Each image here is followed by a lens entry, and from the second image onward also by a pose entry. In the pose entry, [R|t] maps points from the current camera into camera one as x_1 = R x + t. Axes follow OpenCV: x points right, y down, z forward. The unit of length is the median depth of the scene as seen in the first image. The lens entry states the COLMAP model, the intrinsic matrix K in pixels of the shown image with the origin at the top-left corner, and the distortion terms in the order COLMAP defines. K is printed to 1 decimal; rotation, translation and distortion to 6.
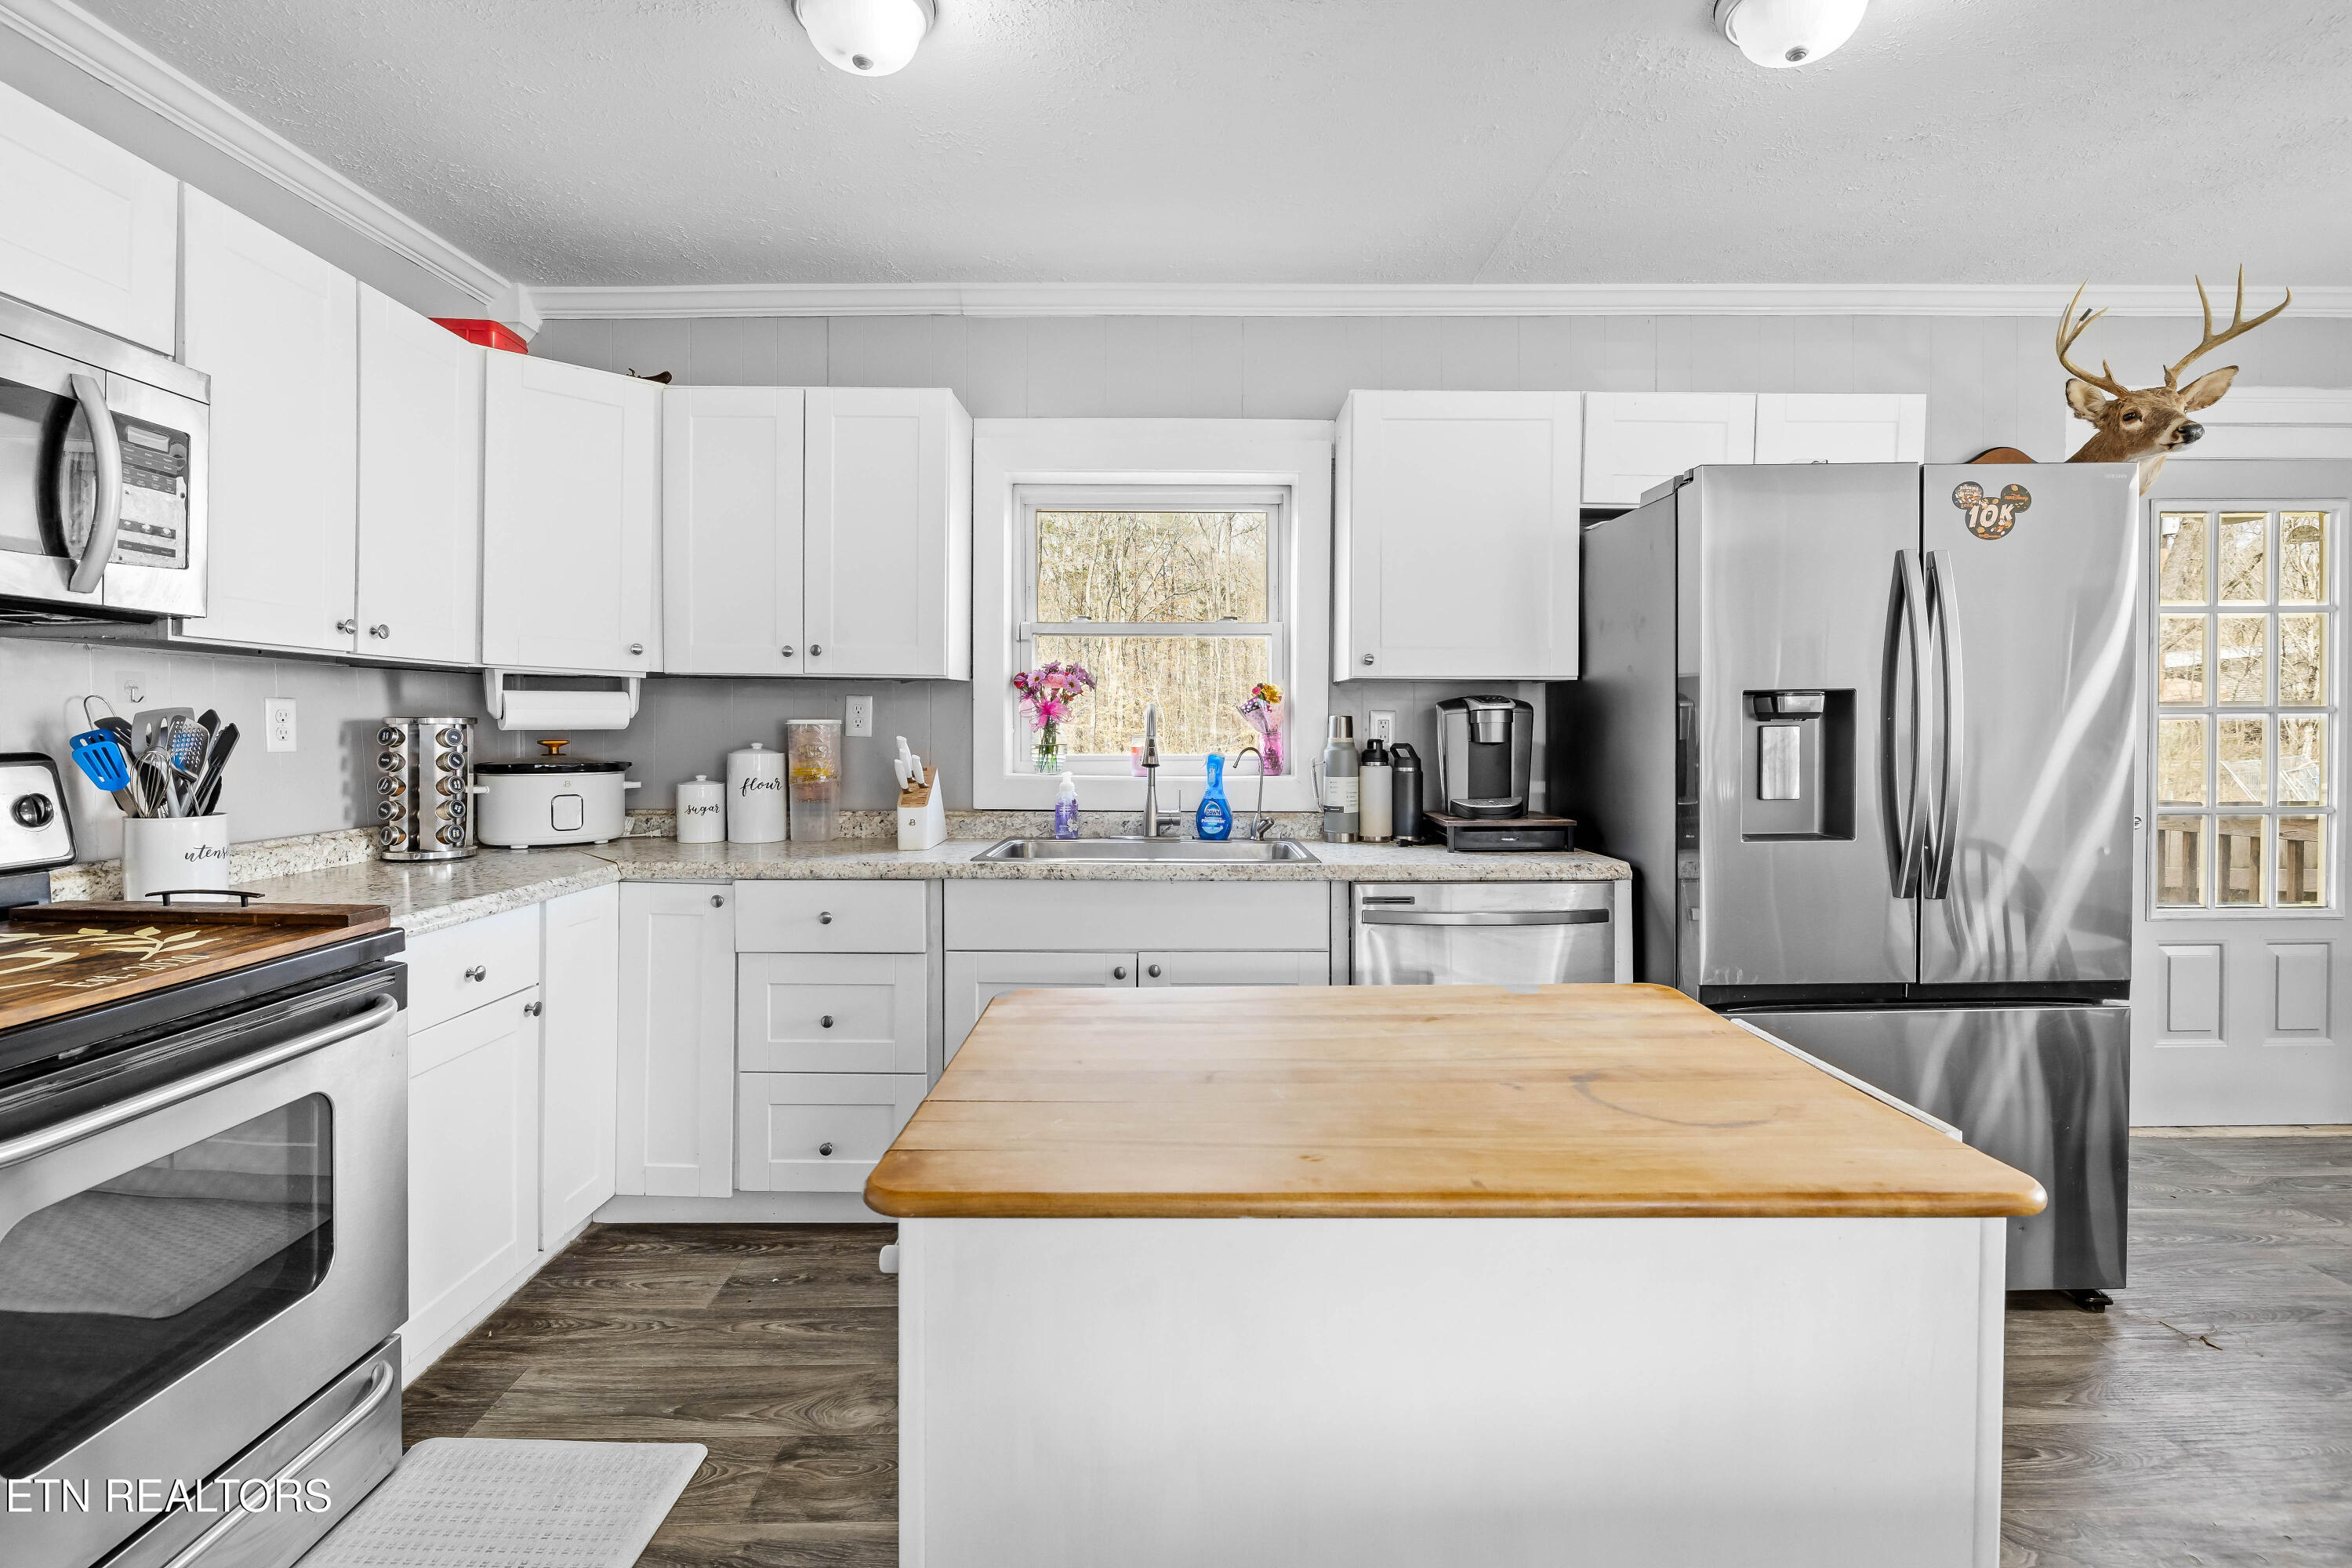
lens RADIAL K [[1033.3, 0, 1156.9], [0, 1033.3, 741.7], [0, 0, 1]] dist [-0.009562, 0.000367]
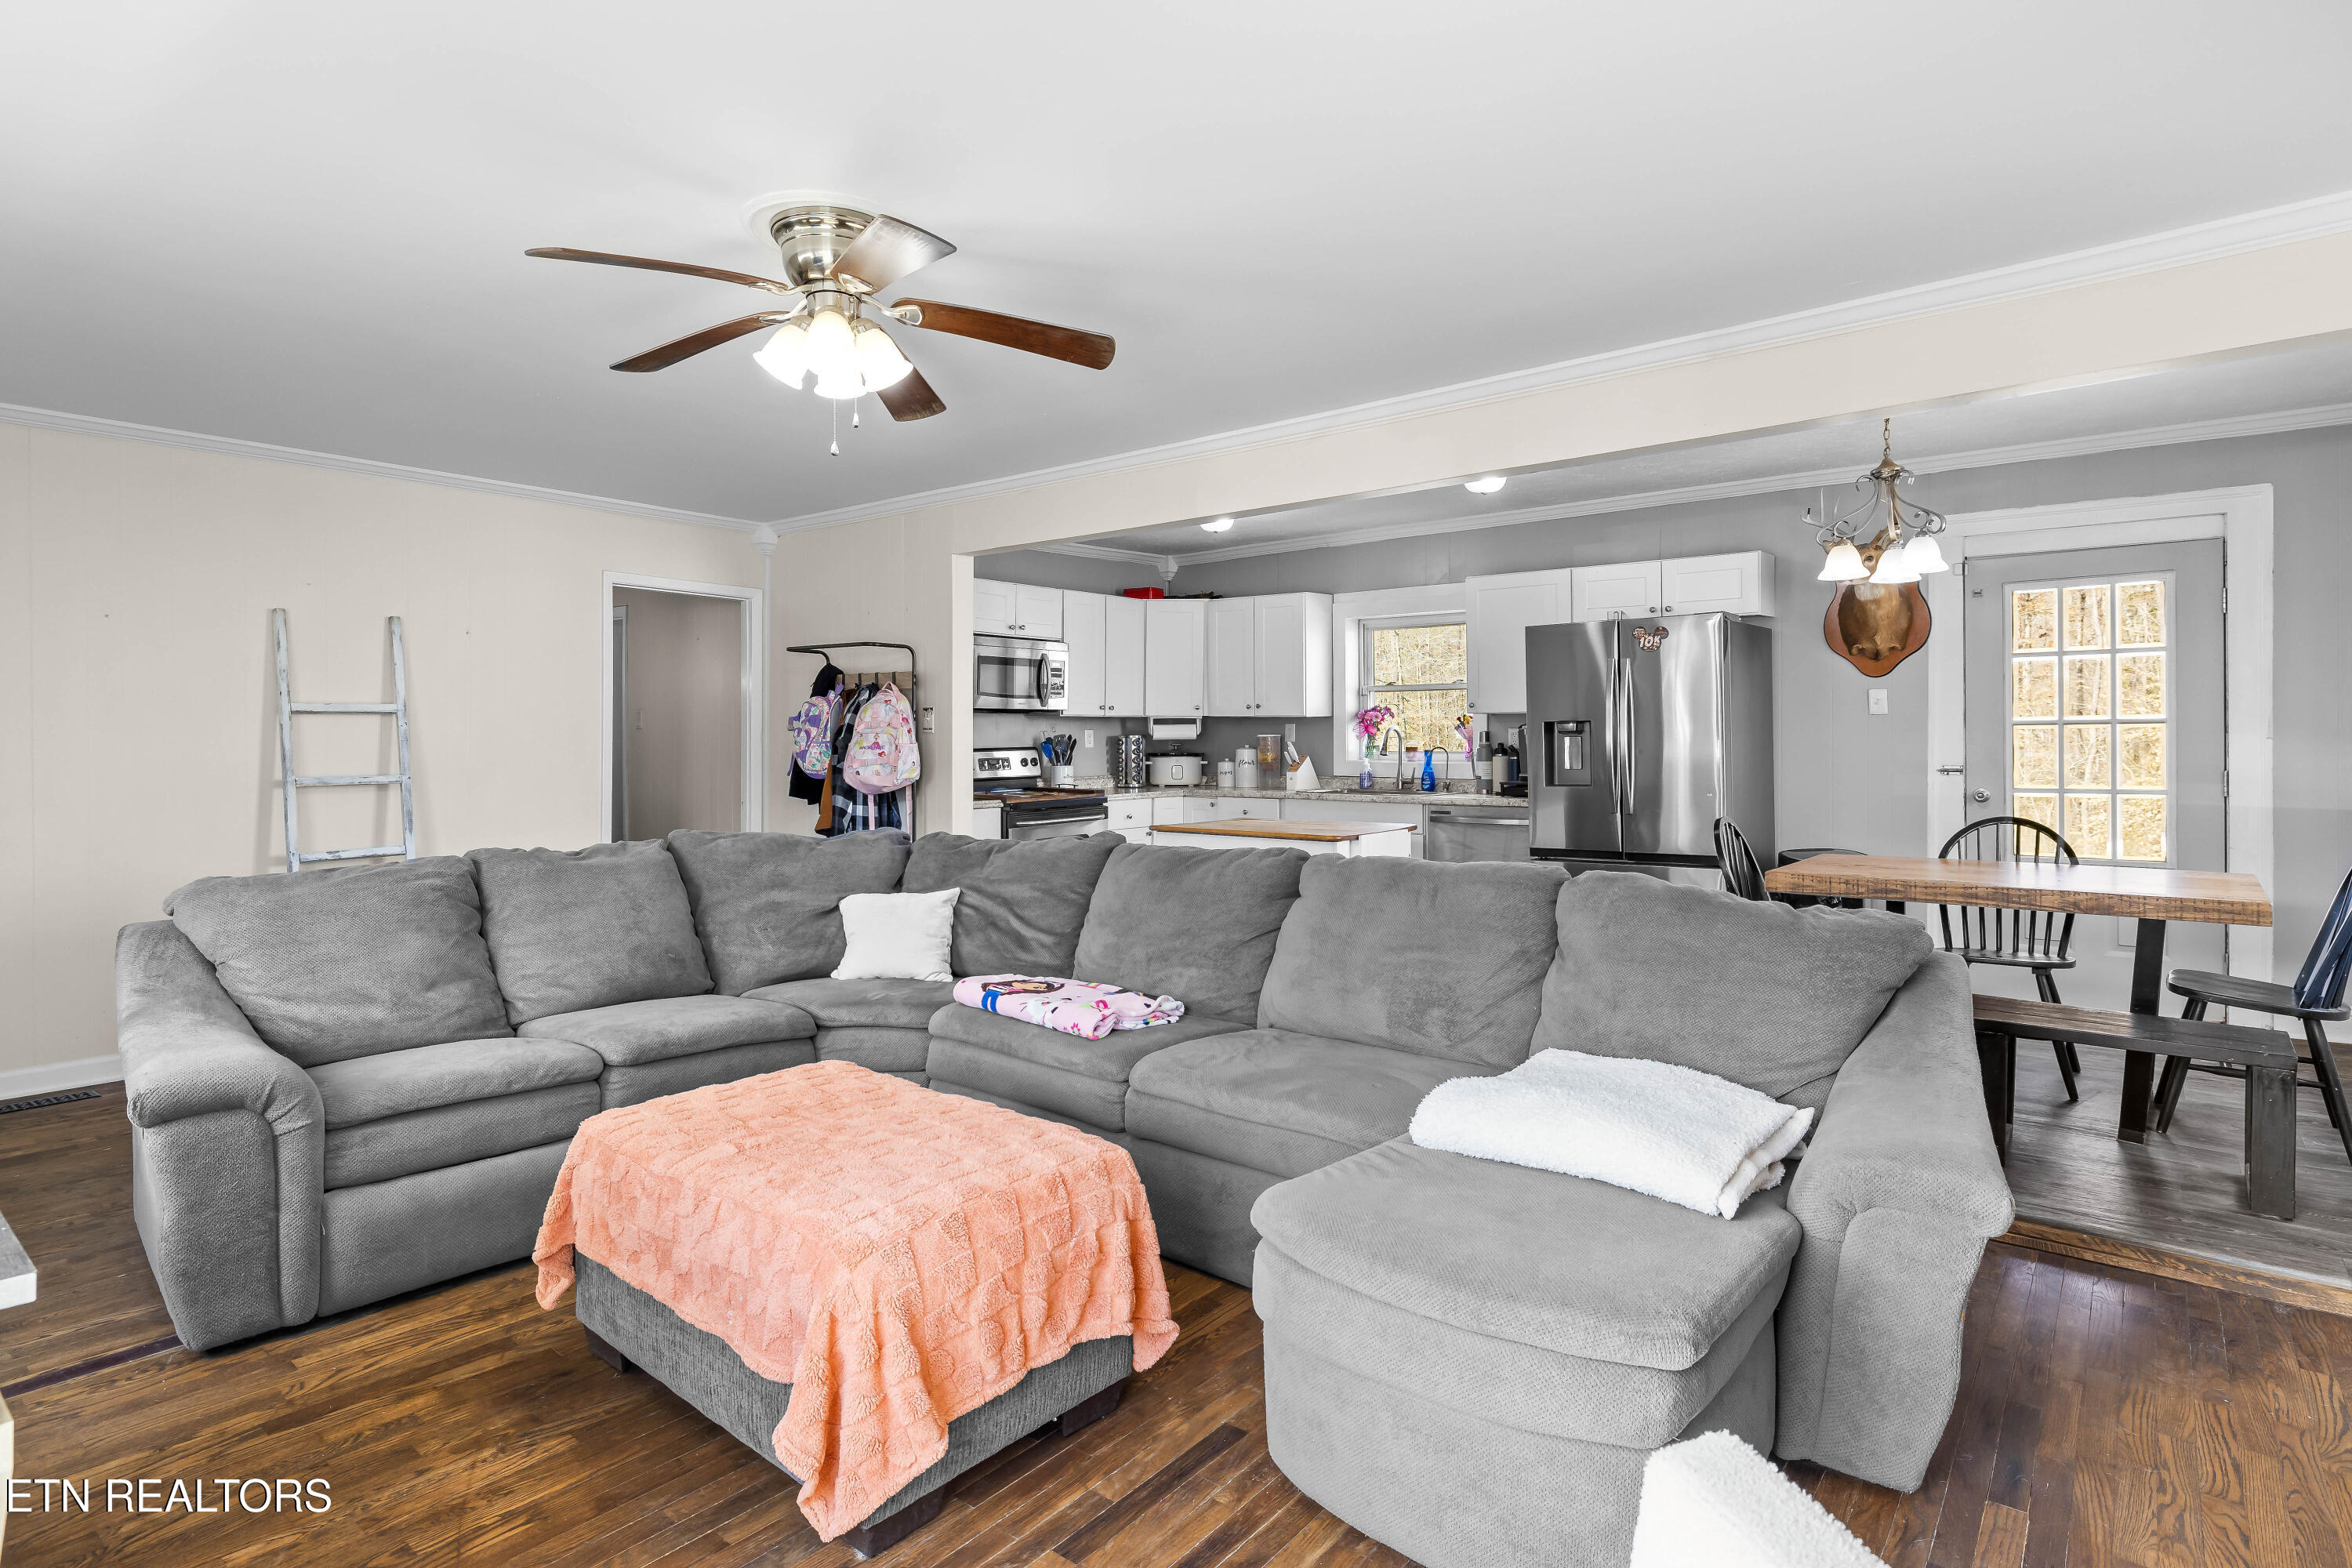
lens RADIAL K [[1186.7, 0, 1179.7], [0, 1186.7, 748.2], [0, 0, 1]] dist [-0.006759, -0.000613]
pose [[0.775374, 0.000833, -0.631501, 1.326894], [-0.001697, 0.999998, -0.000764, 0.012054], [0.631500, 0.001664, 0.775374, -1.310482]]
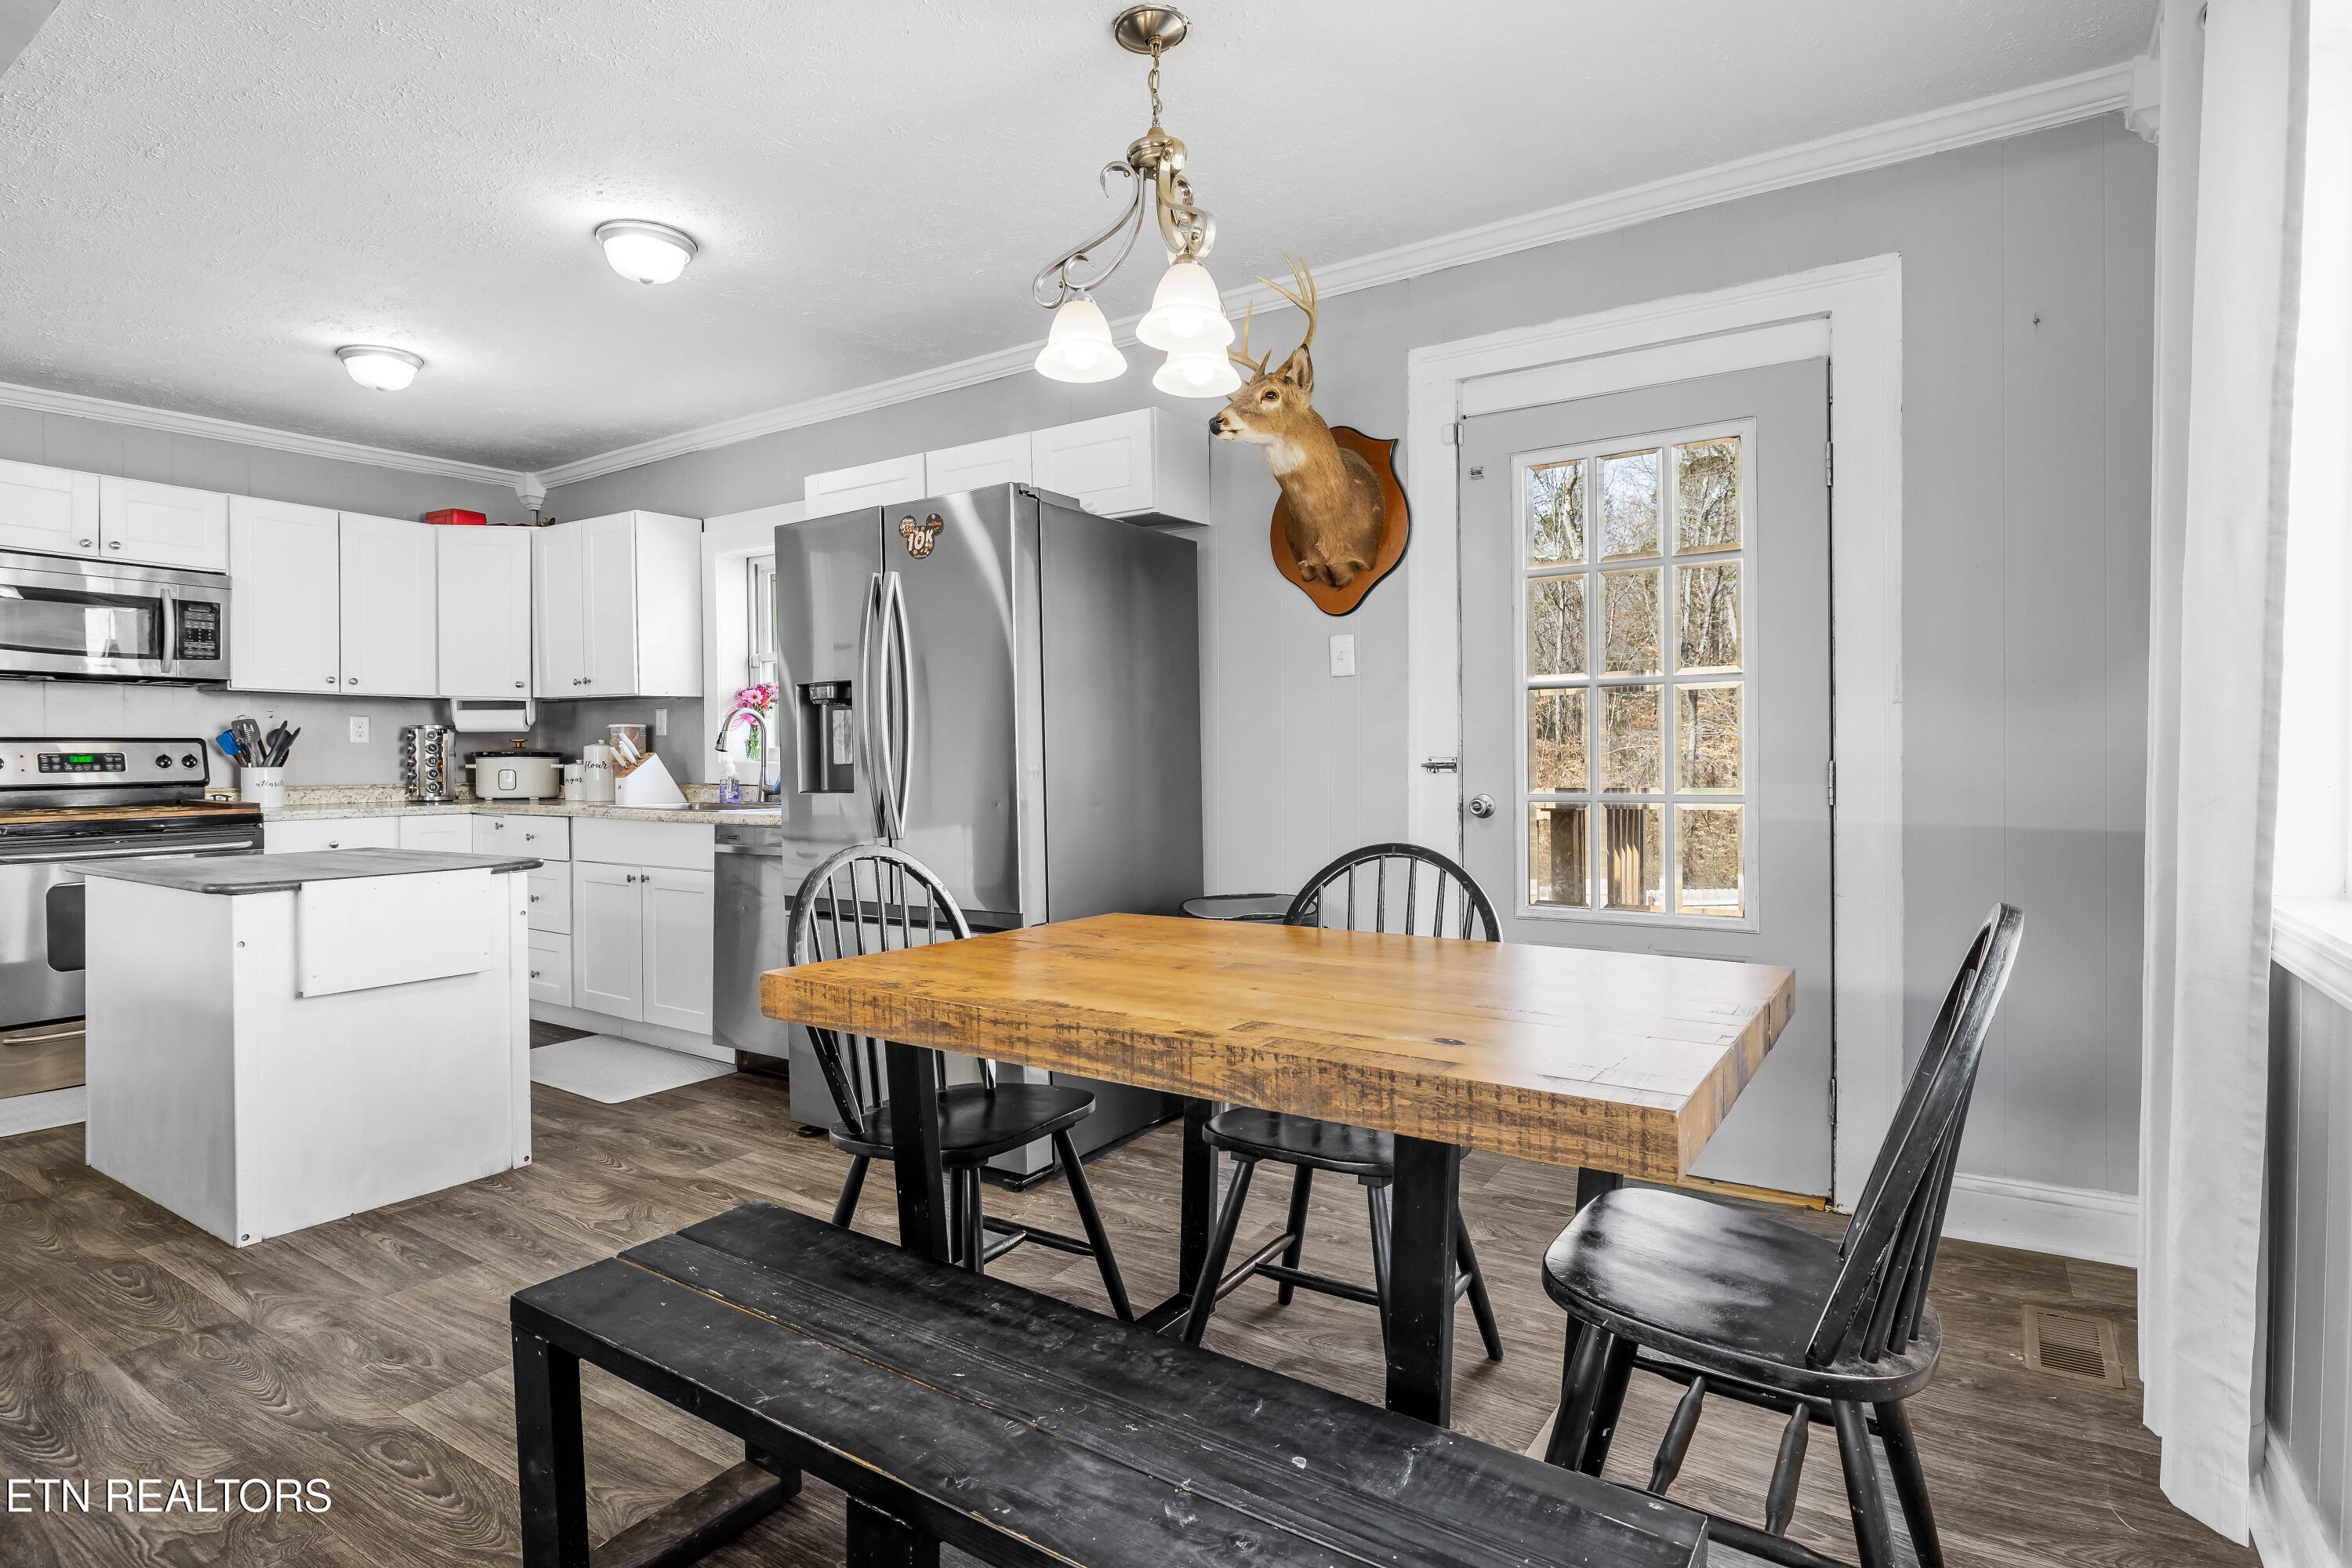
lens RADIAL K [[1167.5, 0, 1171.6], [0, 1167.5, 763.5], [0, 0, 1]] dist [-0.003626, -0.000559]
pose [[0.837138, -0.001984, -0.546988, 1.508930], [-0.002354, 0.999971, -0.007230, 0.055320], [0.546987, 0.007340, 0.837109, -0.036553]]
